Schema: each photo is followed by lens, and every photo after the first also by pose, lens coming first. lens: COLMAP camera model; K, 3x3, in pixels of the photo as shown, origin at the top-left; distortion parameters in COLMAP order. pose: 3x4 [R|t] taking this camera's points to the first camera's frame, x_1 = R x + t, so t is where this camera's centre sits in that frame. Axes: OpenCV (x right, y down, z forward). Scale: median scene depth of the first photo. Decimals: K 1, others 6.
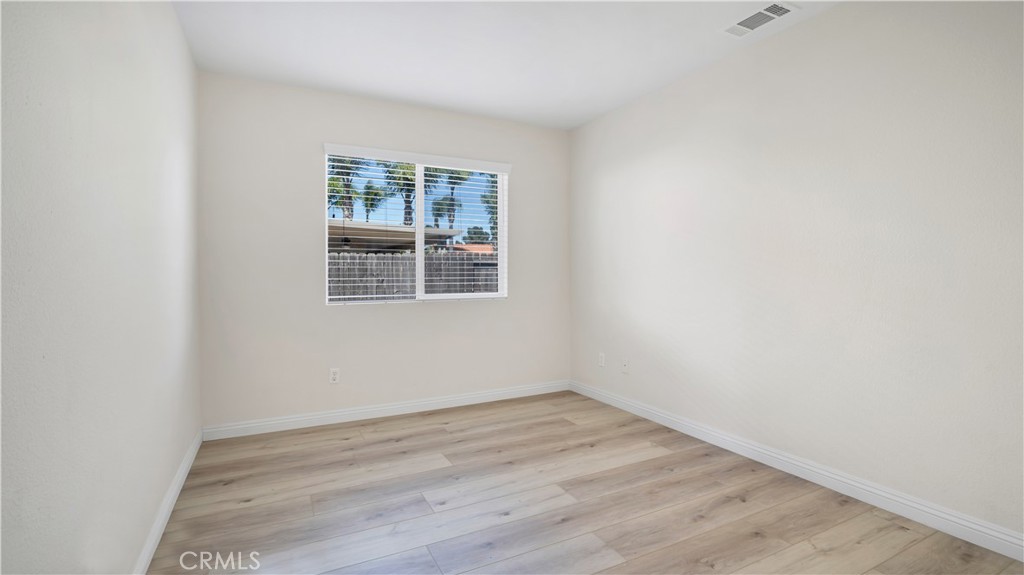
lens RADIAL K [[466.7, 0, 511.3], [0, 466.7, 285.1], [0, 0, 1]] dist [-0.007646, 0.001450]
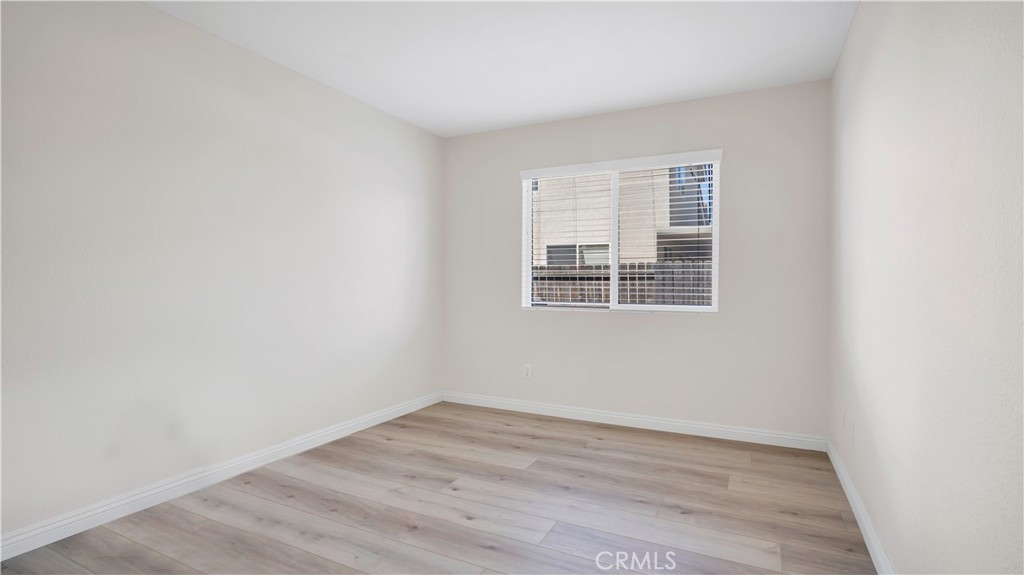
lens RADIAL K [[466.7, 0, 507.4], [0, 466.7, 285.1], [0, 0, 1]] dist [-0.007646, 0.001450]
pose [[0.599364, 0.009823, -0.800416, 0.453201], [-0.025509, 0.999651, -0.006833, -0.007463], [0.800070, 0.024514, 0.599406, 0.235832]]
